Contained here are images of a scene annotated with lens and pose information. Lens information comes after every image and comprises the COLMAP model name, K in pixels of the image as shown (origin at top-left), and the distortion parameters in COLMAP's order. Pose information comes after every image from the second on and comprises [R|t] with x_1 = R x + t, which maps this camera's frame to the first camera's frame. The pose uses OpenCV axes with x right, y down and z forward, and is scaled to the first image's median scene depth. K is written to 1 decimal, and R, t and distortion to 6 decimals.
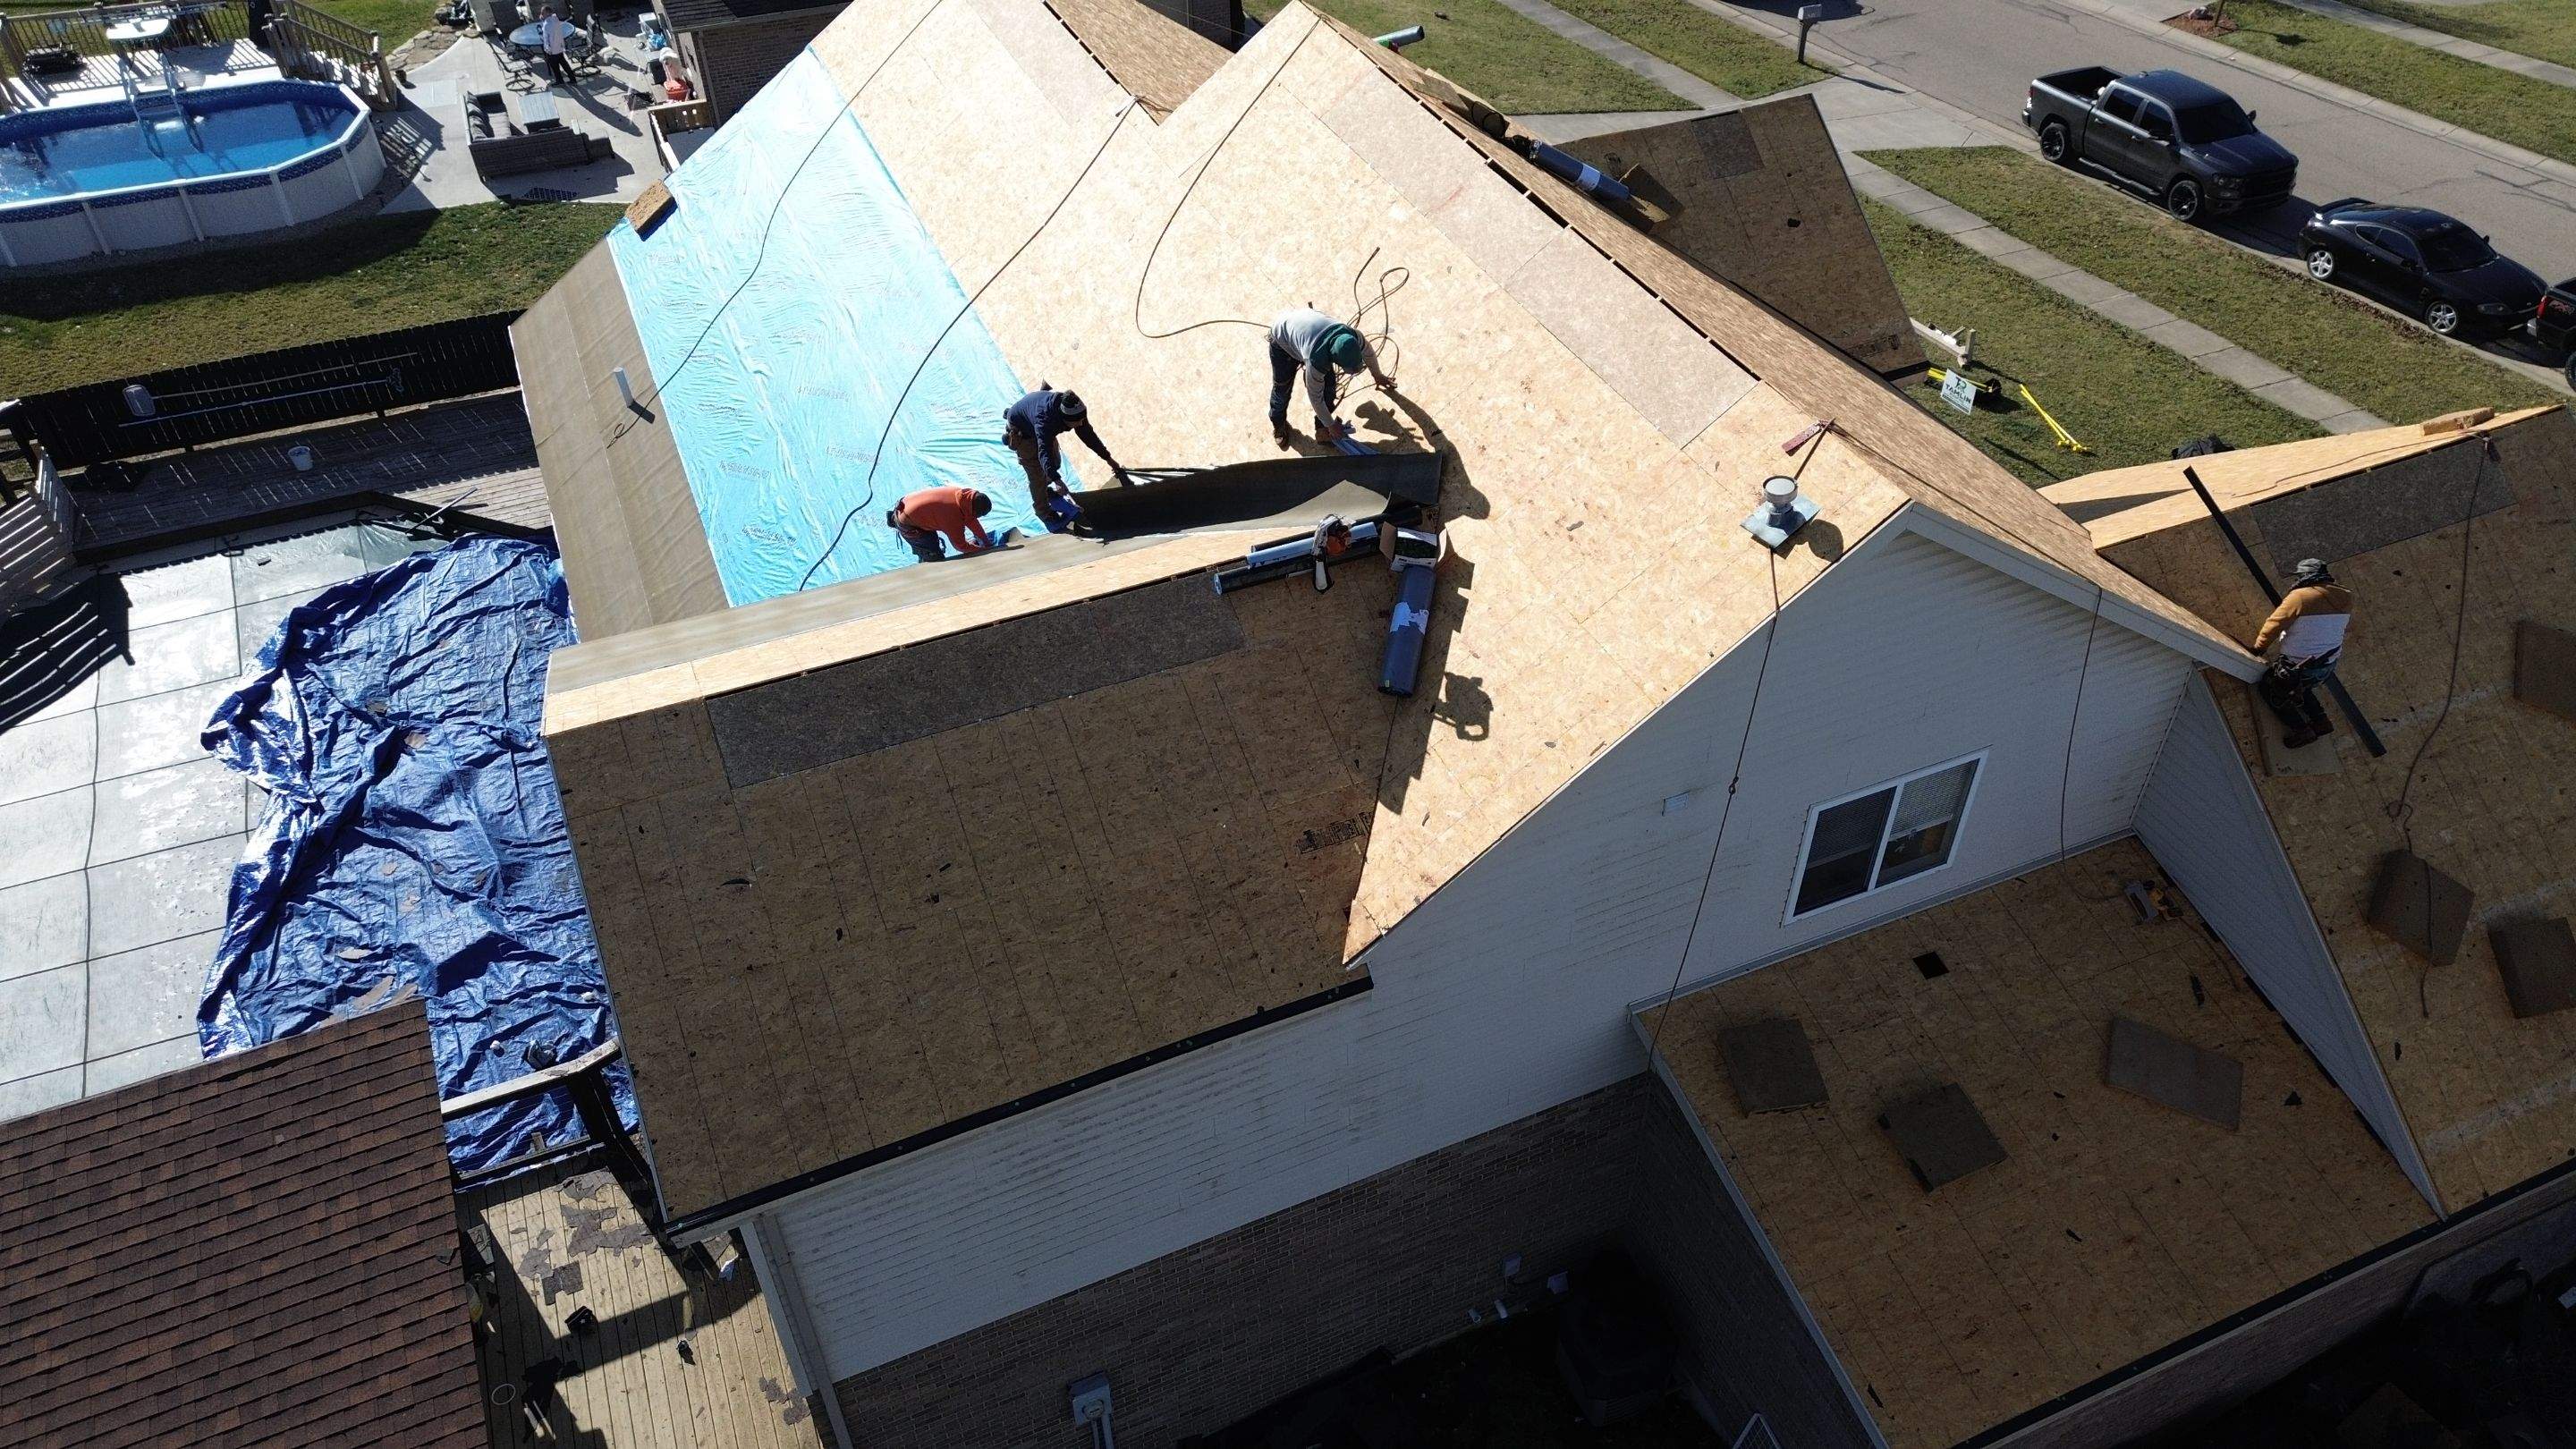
lens RADIAL K [[1818.4, 0, 1300.4], [0, 1818.4, 727.6], [0, 0, 1]] dist [0.080637, -0.068738]
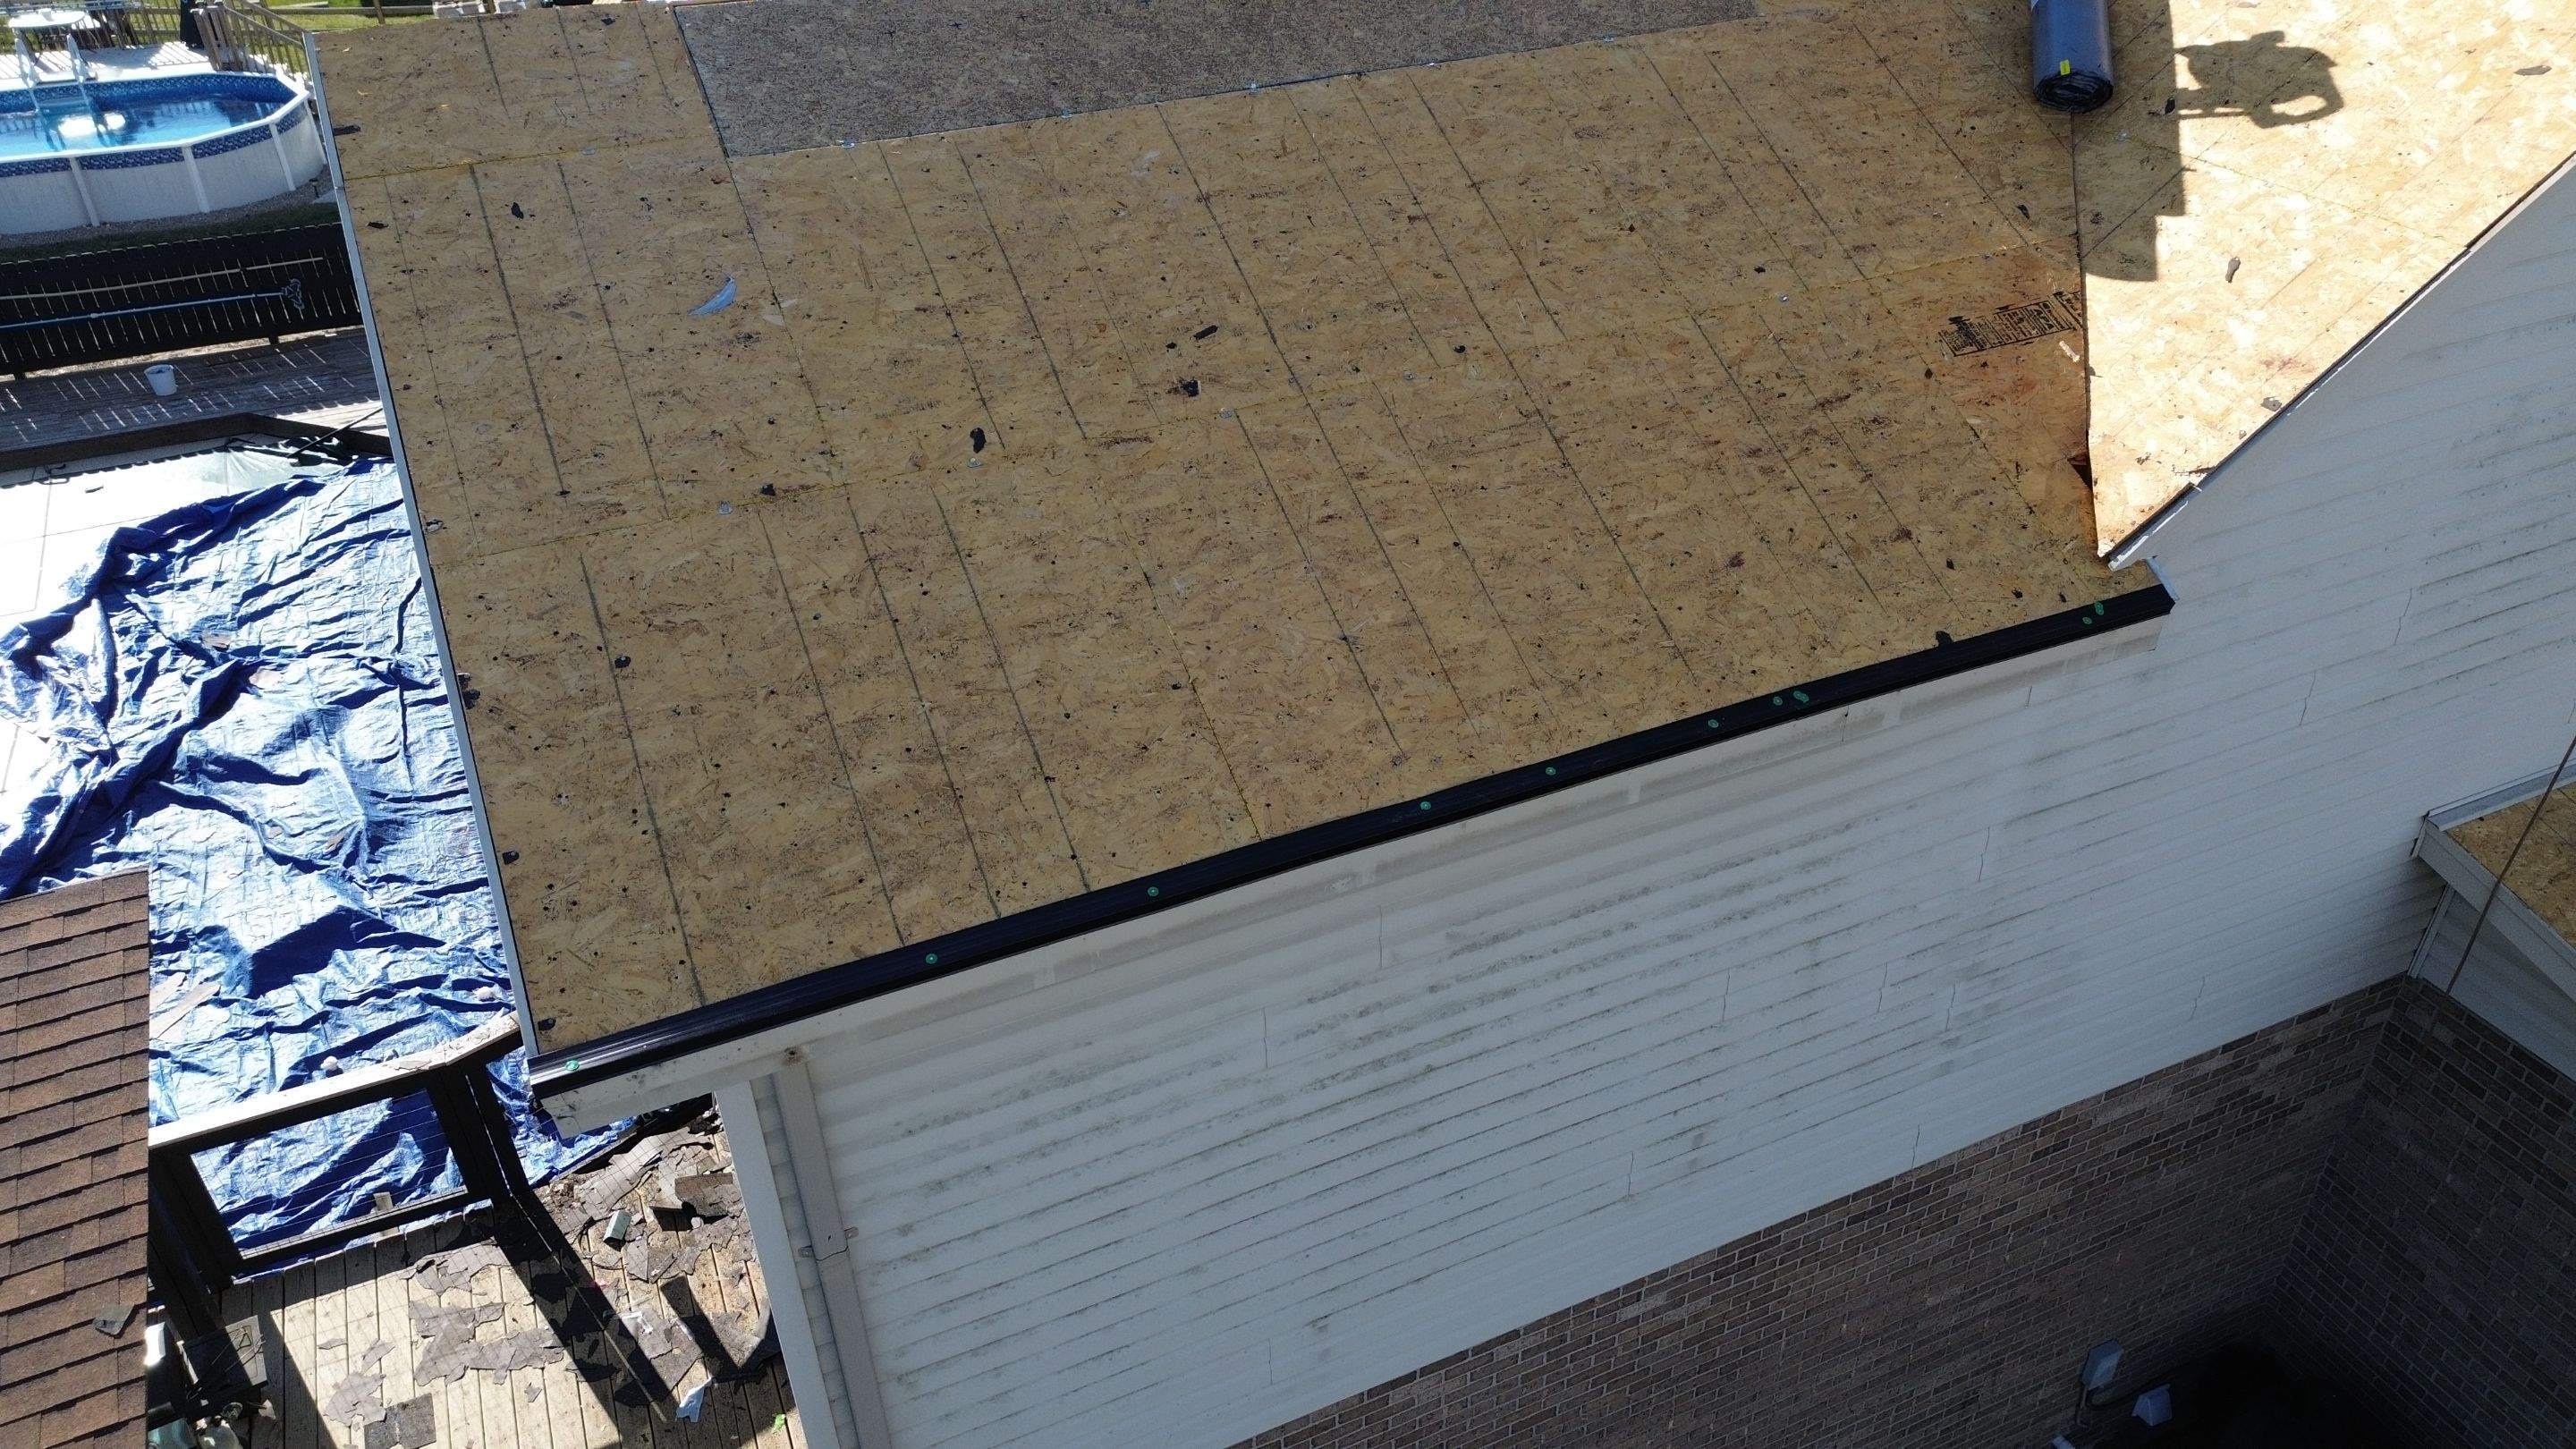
lens RADIAL K [[1818.4, 0, 1290.7], [0, 1818.4, 722.9], [0, 0, 1]] dist [0.080637, -0.068738]
pose [[0.999878, -0.013921, 0.007081, -0.165752], [0.014697, 0.992067, -0.124845, 0.209647], [-0.005287, 0.124934, 0.992151, 0.530795]]
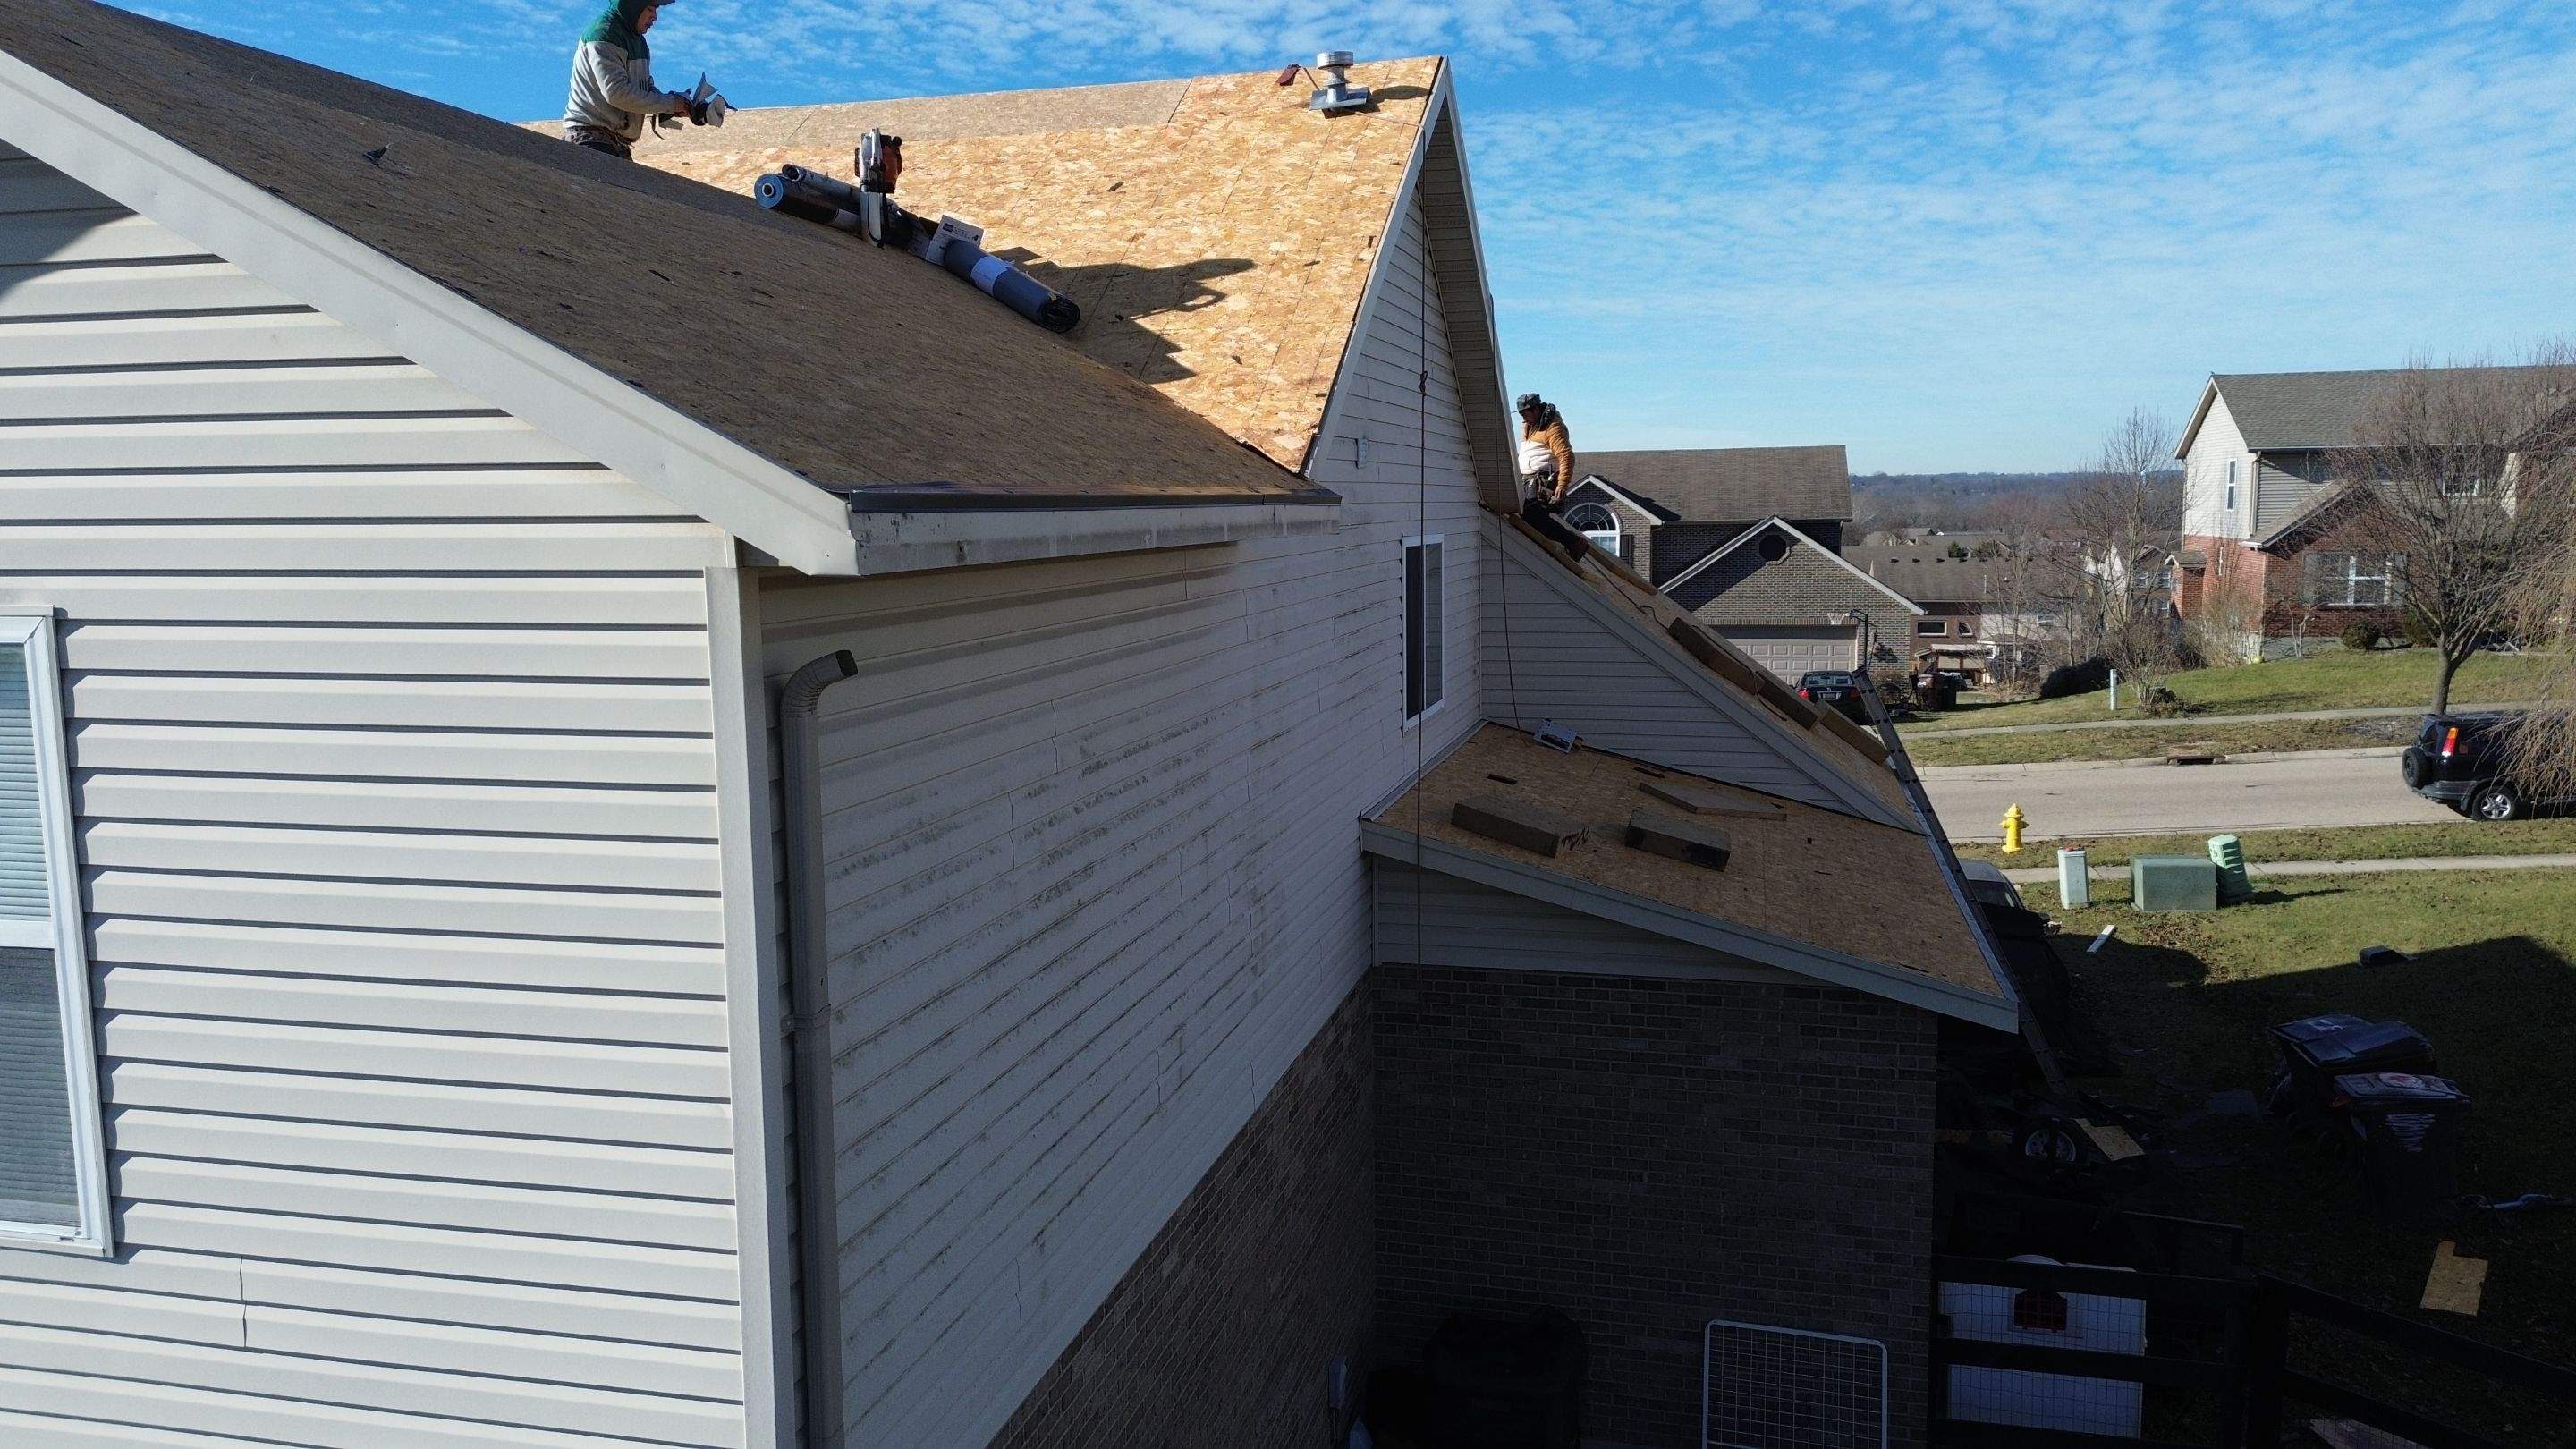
lens RADIAL K [[1818.4, 0, 1289.8], [0, 1818.4, 734.7], [0, 0, 1]] dist [0.080637, -0.068738]
pose [[0.616870, -0.104232, 0.780133, -0.475497], [0.526494, 0.791422, -0.310572, 0.386130], [-0.585043, 0.602318, 0.543082, 0.658553]]
